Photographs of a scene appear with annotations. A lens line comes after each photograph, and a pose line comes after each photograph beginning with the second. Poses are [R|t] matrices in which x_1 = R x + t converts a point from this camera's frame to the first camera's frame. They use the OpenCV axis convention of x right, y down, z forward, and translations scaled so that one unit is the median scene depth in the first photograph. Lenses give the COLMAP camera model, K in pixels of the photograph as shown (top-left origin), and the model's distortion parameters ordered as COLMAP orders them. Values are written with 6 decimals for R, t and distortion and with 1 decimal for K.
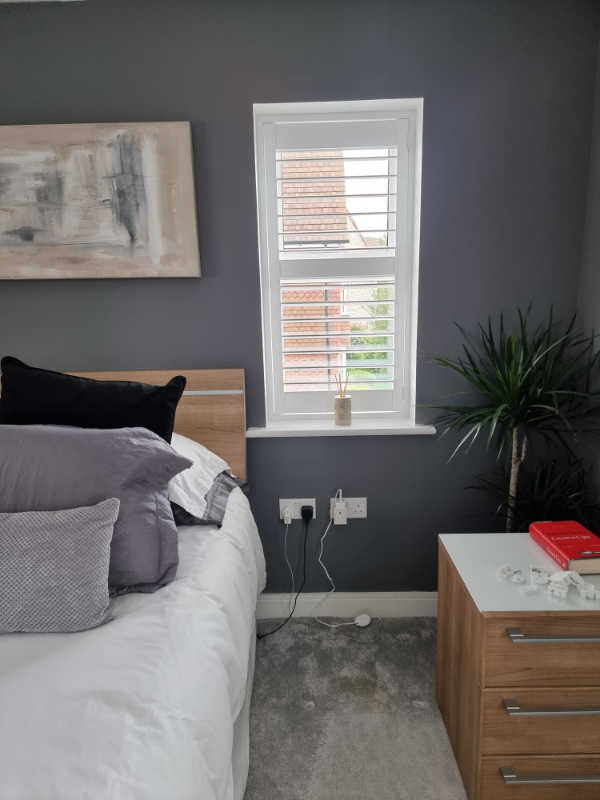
lens RADIAL K [[544.1, 0, 312.2], [0, 544.1, 403.6], [0, 0, 1]] dist [0.066559, -0.040076]
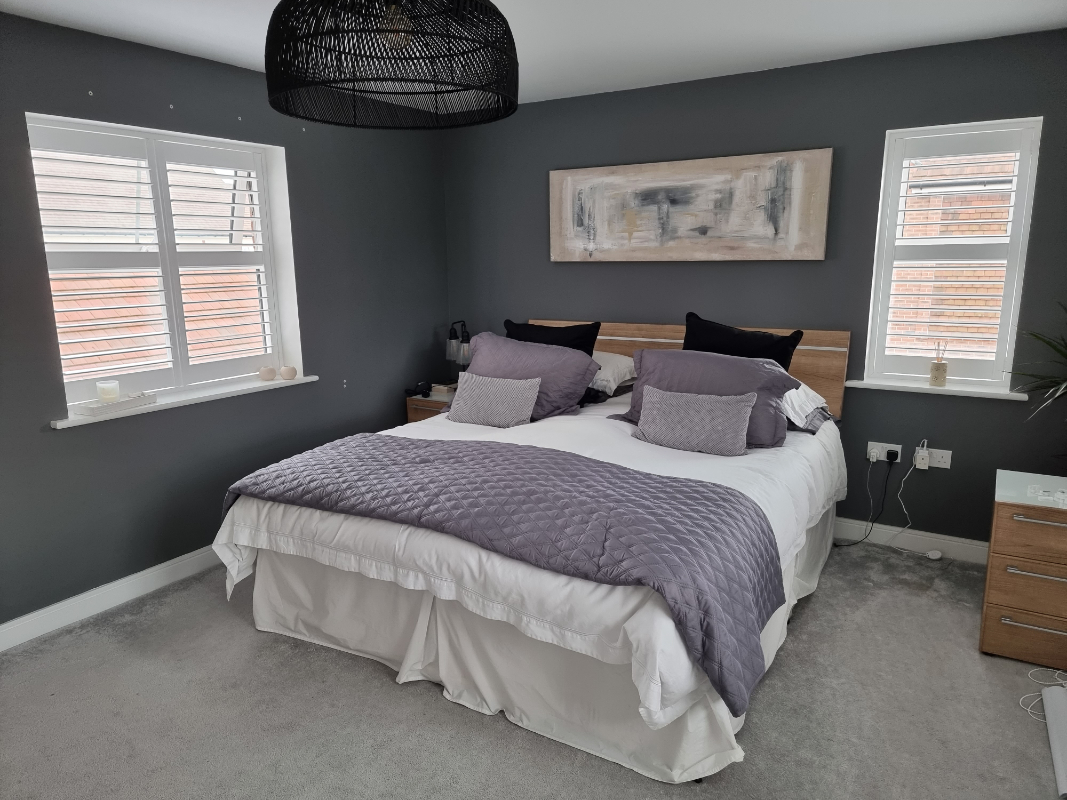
lens RADIAL K [[725.6, 0, 533.5], [0, 725.6, 400.0], [0, 0, 1]] dist [0.066559, -0.040076]
pose [[0.841591, 0.120378, -0.526530, 0.182105], [-0.117321, 0.992314, 0.039345, 0.118562], [0.527219, 0.028661, 0.849246, -0.881752]]
